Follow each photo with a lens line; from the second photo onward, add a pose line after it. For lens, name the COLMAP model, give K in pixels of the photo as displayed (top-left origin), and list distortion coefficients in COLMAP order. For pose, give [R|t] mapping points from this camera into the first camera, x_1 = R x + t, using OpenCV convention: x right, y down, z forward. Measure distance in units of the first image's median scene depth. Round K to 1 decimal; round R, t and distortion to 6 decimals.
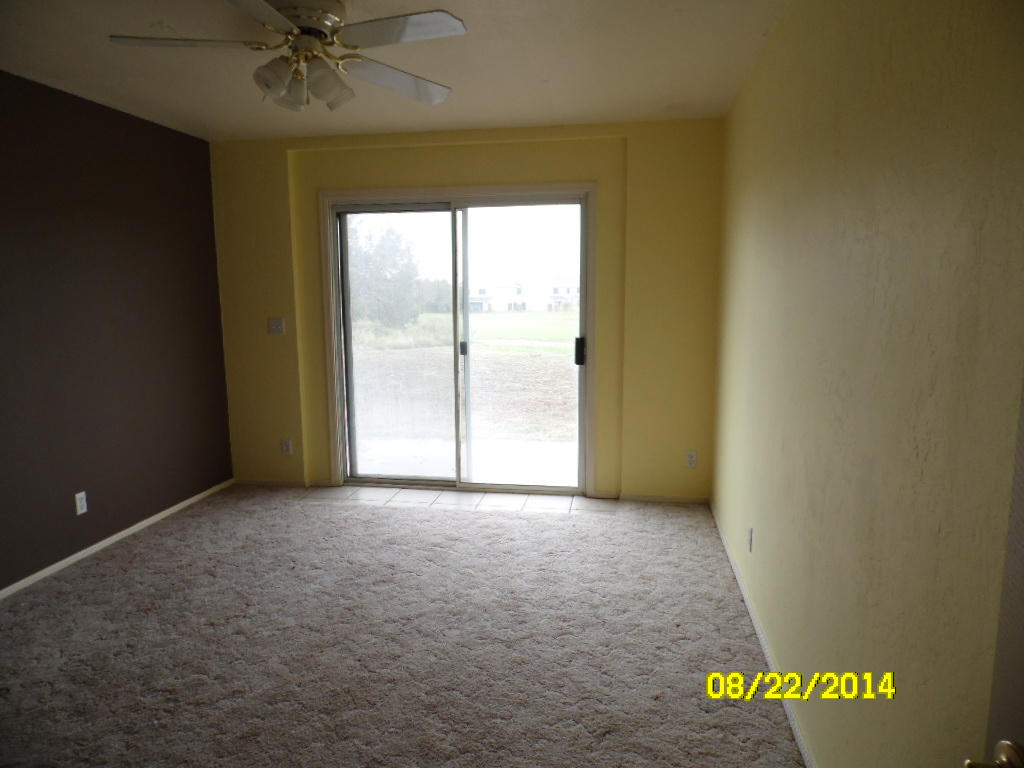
lens RADIAL K [[679.2, 0, 513.0], [0, 679.2, 384.4], [0, 0, 1]] dist [0.004397, -0.007537]
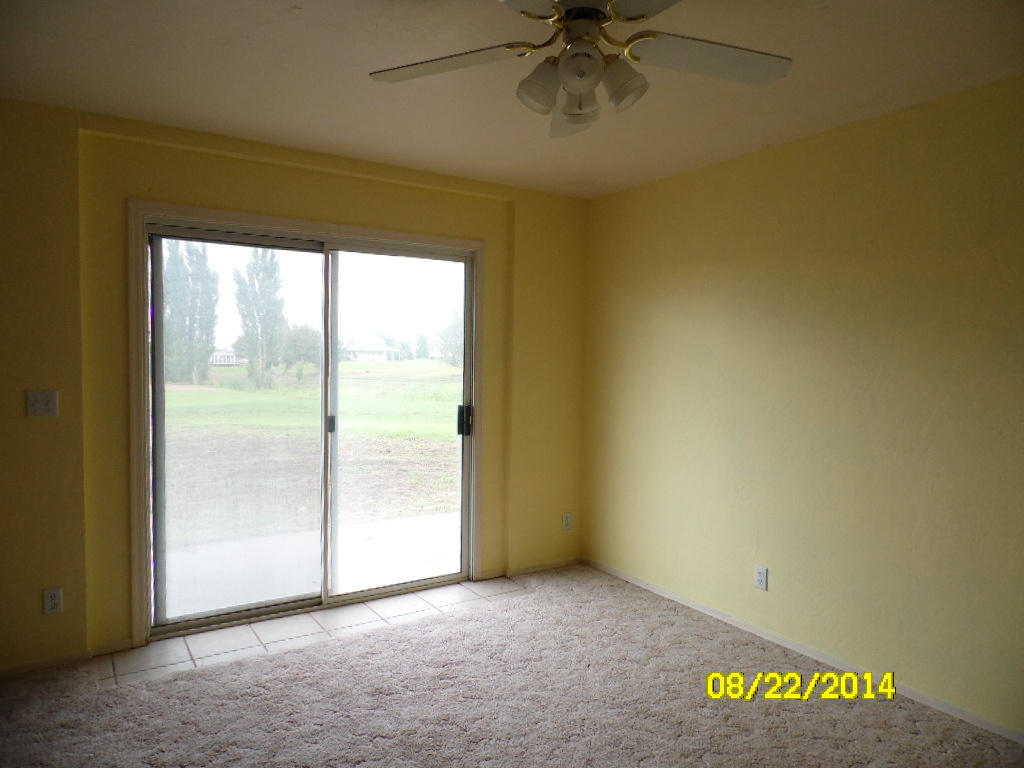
lens RADIAL K [[679.2, 0, 515.7], [0, 679.2, 382.4], [0, 0, 1]] dist [0.004397, -0.007537]
pose [[0.734922, -0.008994, 0.678092, -0.466497], [0.072396, 0.995238, -0.065262, -0.034961], [-0.674276, 0.097054, 0.732074, 0.276033]]
